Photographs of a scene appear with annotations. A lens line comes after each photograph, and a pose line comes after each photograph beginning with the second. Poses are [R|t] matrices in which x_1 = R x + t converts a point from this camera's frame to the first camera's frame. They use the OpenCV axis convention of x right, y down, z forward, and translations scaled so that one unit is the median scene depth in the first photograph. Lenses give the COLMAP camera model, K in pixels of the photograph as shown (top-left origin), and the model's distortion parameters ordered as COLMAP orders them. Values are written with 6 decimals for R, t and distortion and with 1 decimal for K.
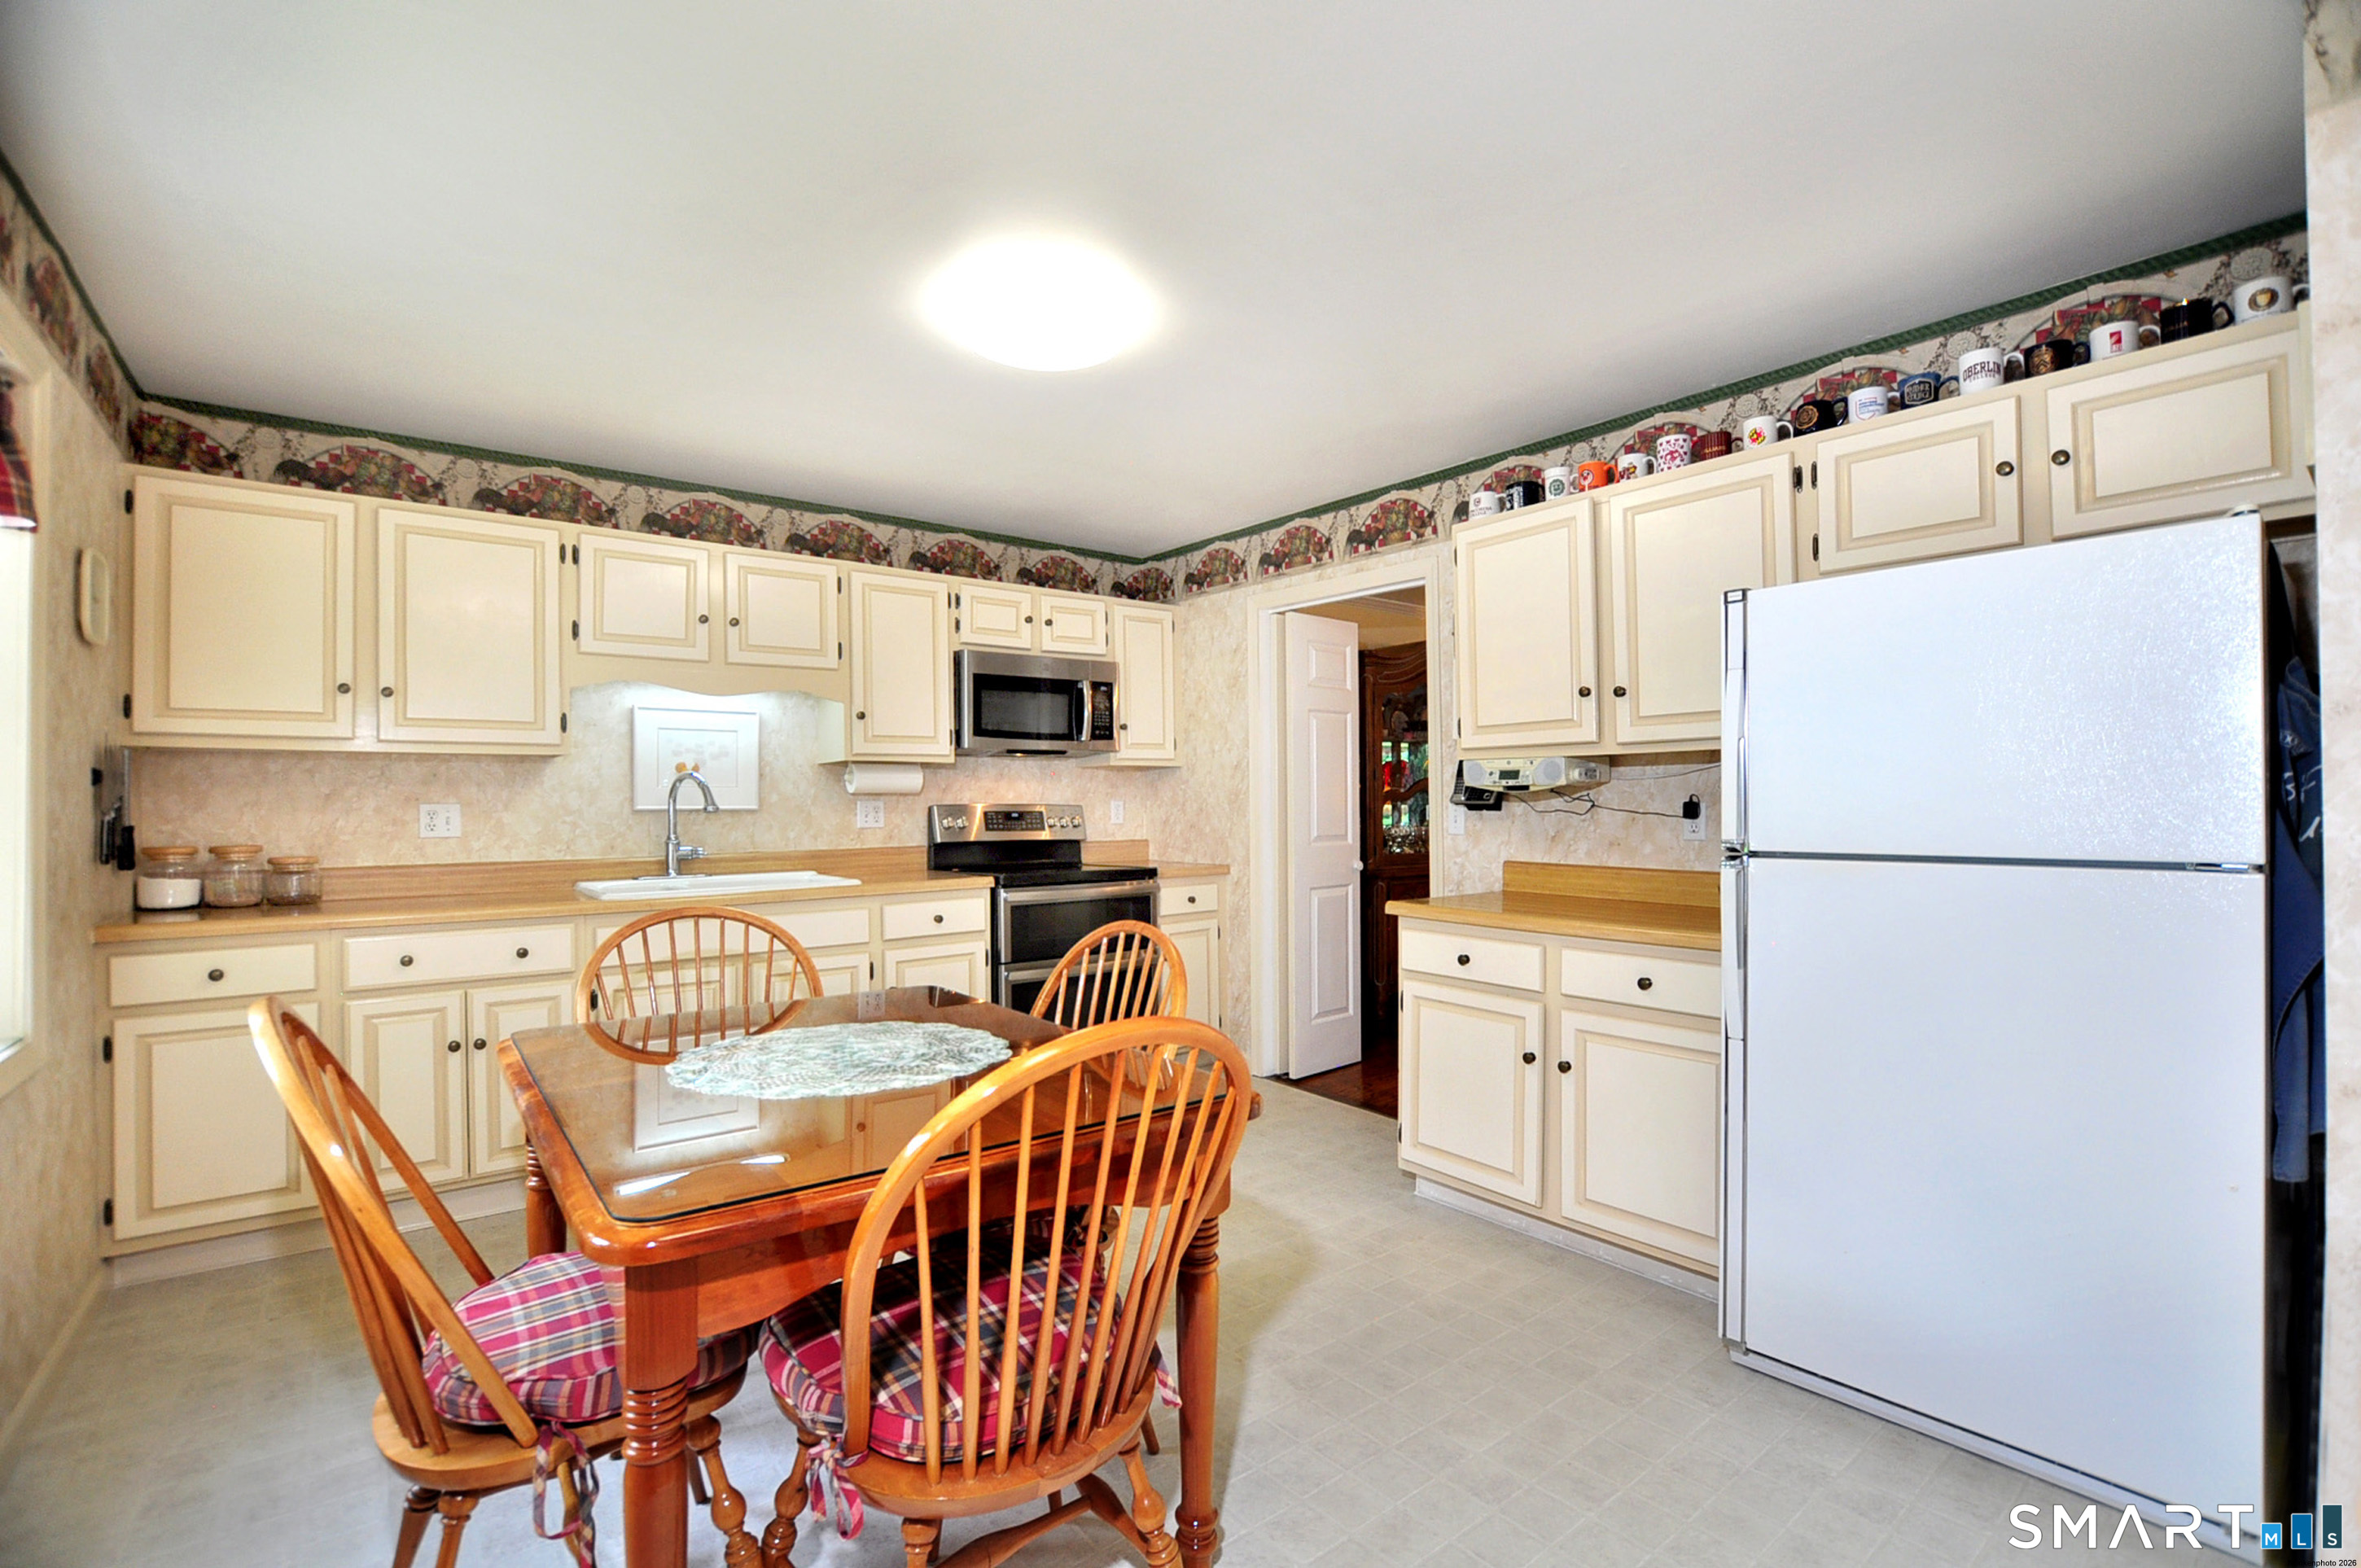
lens RADIAL K [[1067.3, 0, 1176.8], [0, 1067.3, 789.6], [0, 0, 1]] dist [-0.021118, 0.000899]
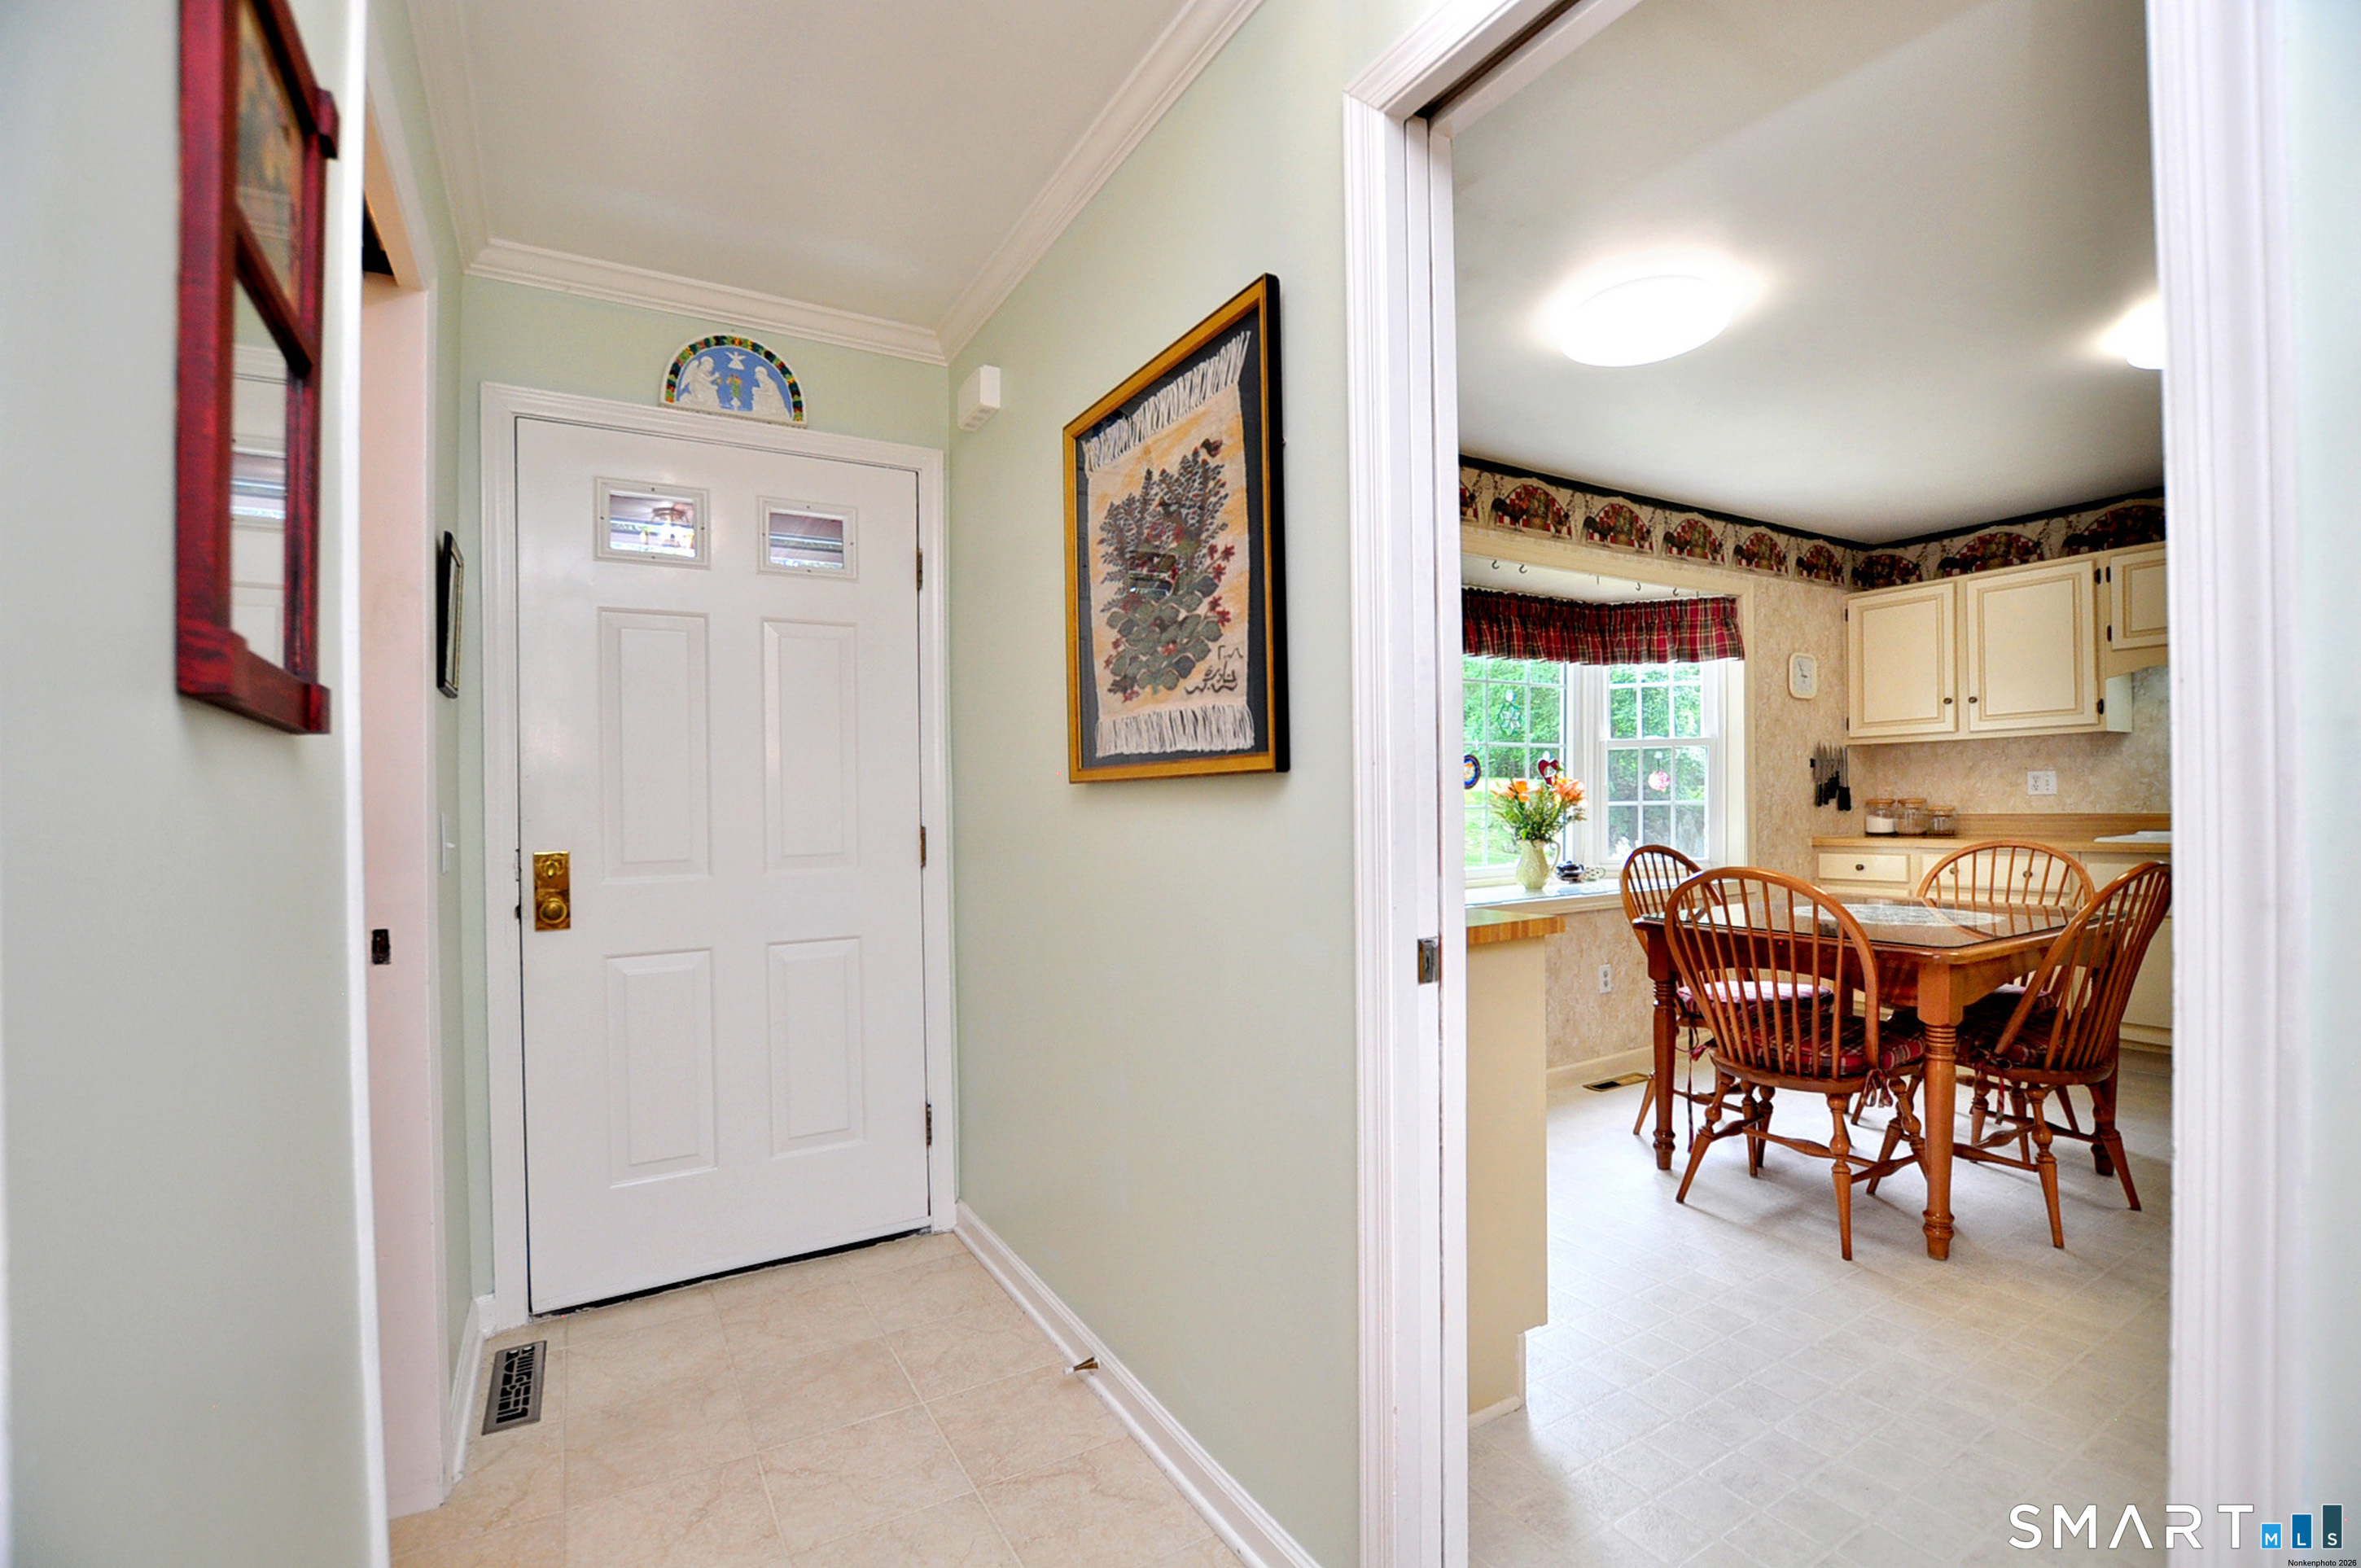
lens RADIAL K [[1035.7, 0, 1197.9], [0, 1035.7, 812.4], [0, 0, 1]] dist [-0.018234, -0.000318]
pose [[-0.134499, 0.023179, -0.990643, 0.734071], [0.036730, 0.999156, 0.018391, 0.002125], [0.990233, -0.033912, -0.135237, 0.062367]]
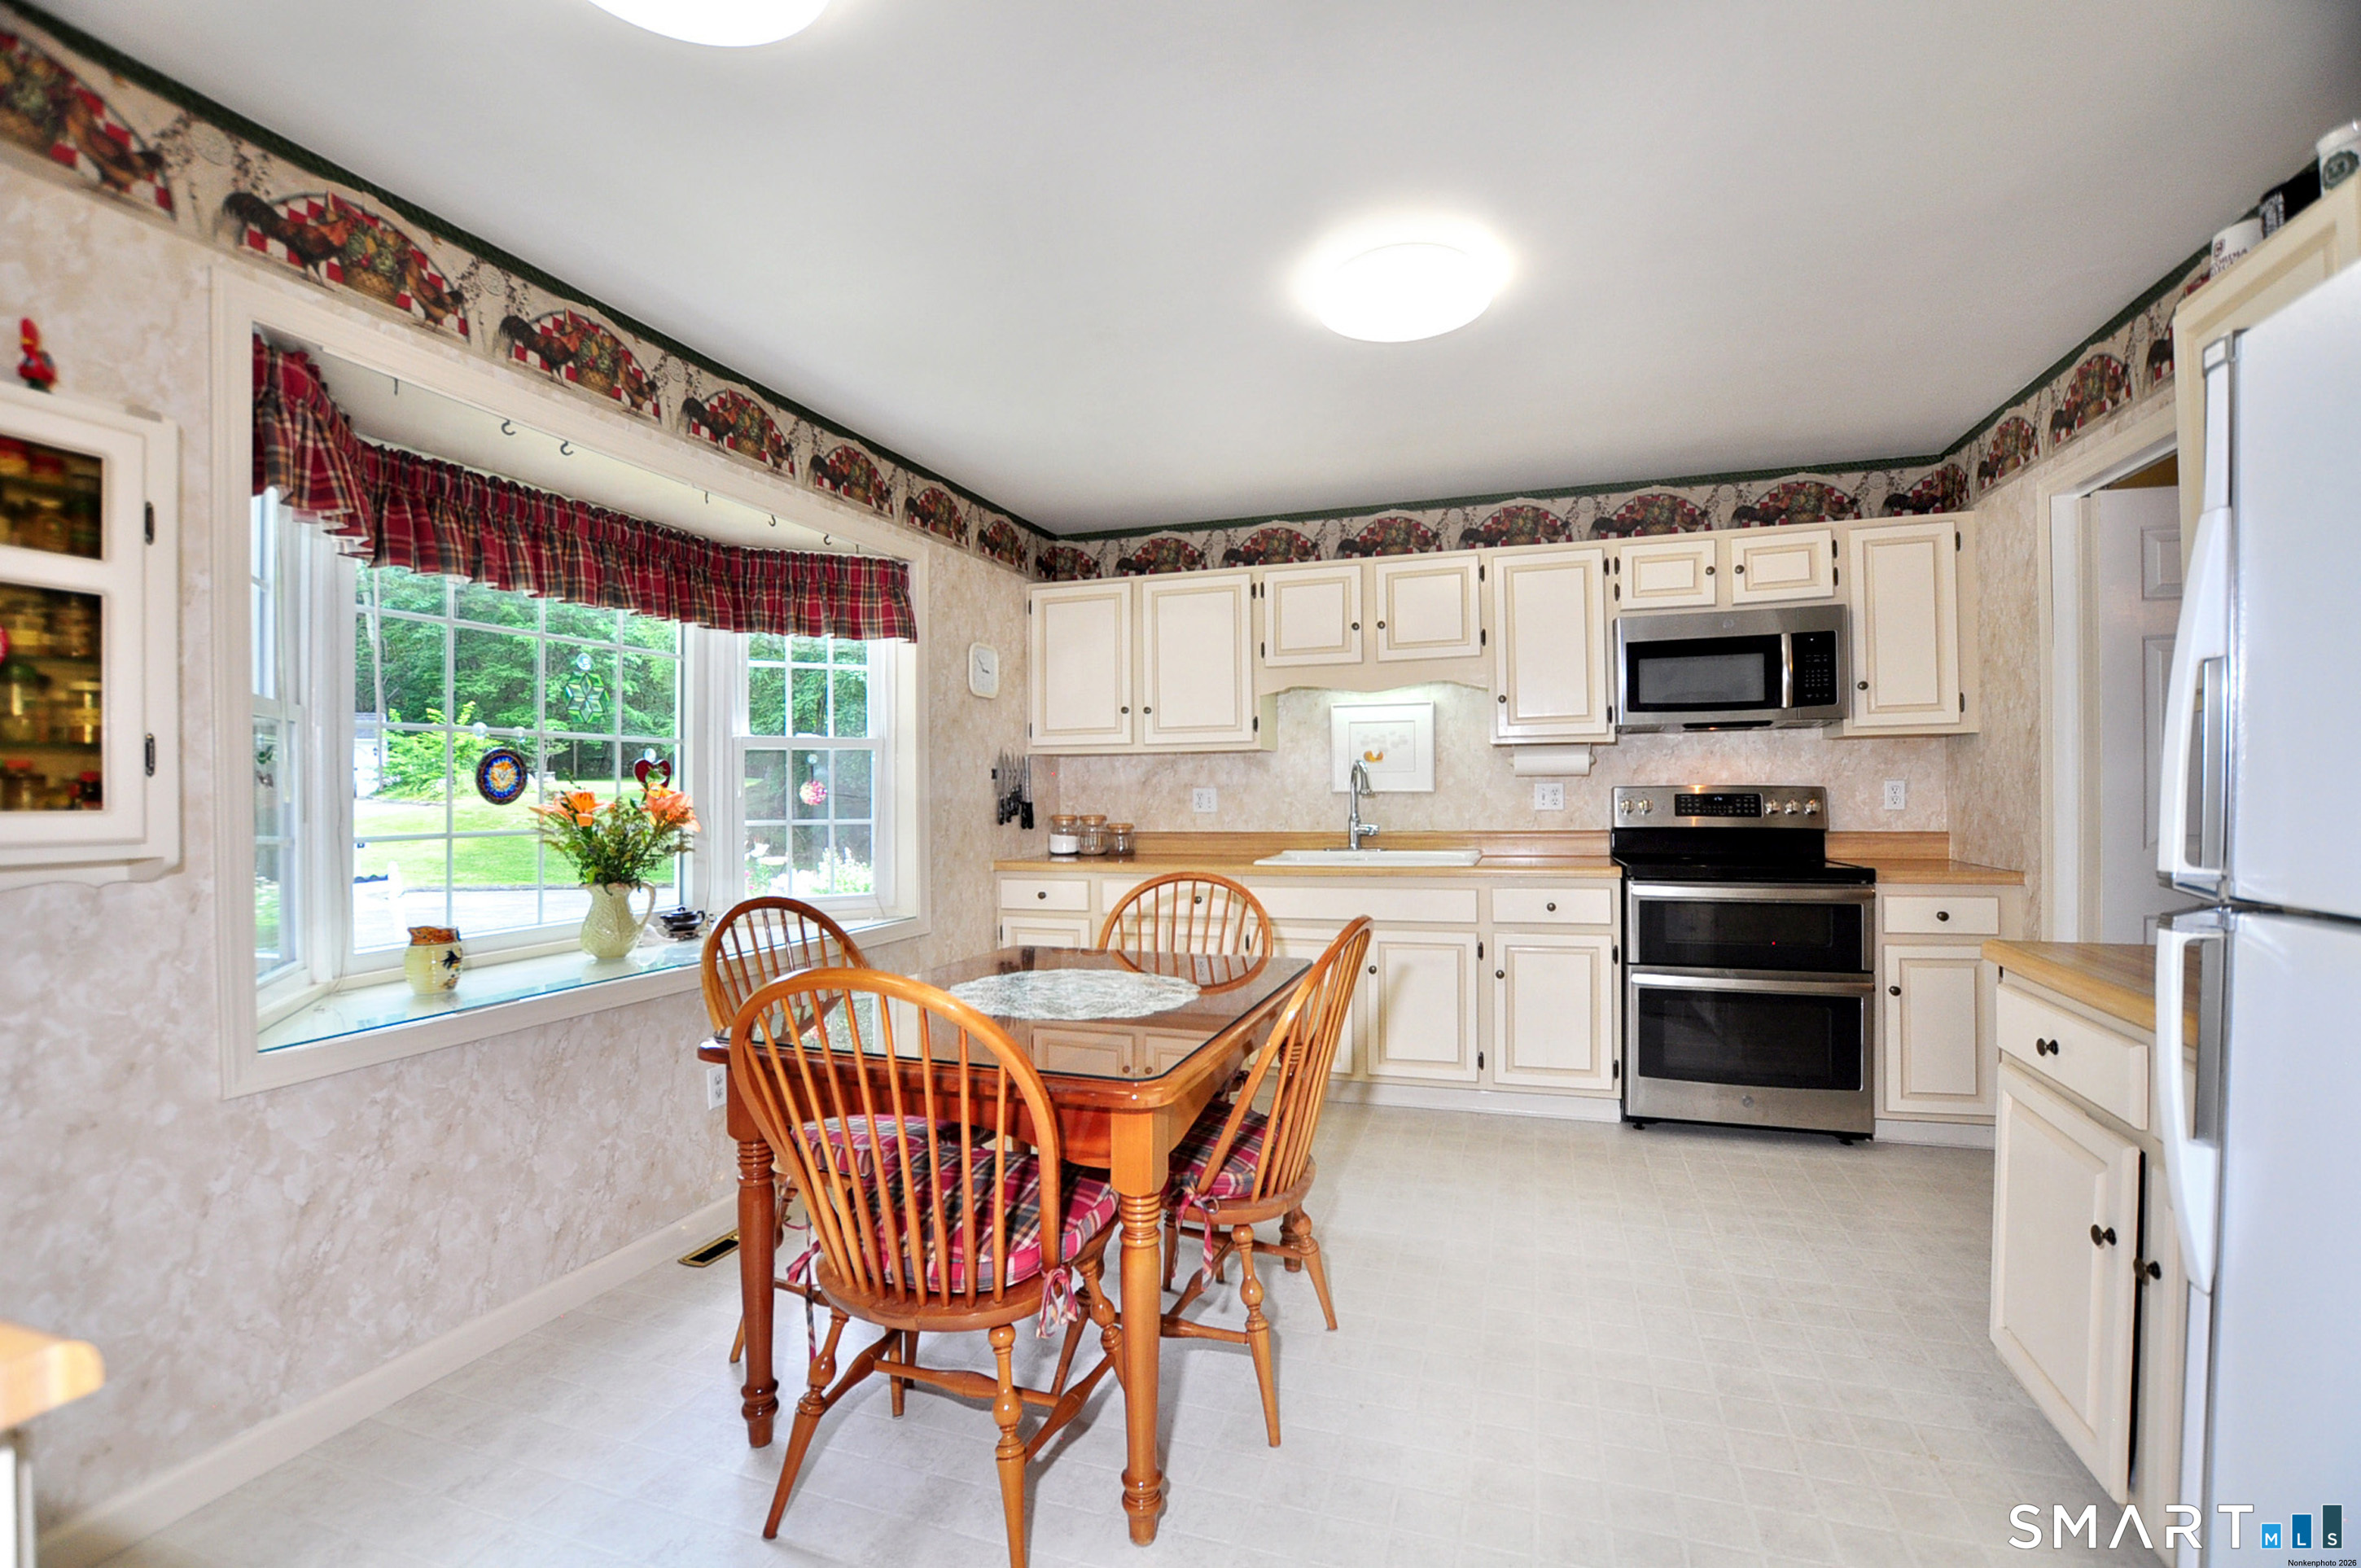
lens RADIAL K [[1067.3, 0, 1198.9], [0, 1067.3, 789.9], [0, 0, 1]] dist [-0.021118, 0.000899]
pose [[0.546791, 0.002111, -0.837266, 0.412345], [0.018426, 0.999724, 0.014554, -0.003613], [0.837066, -0.023386, 0.546602, 0.218786]]
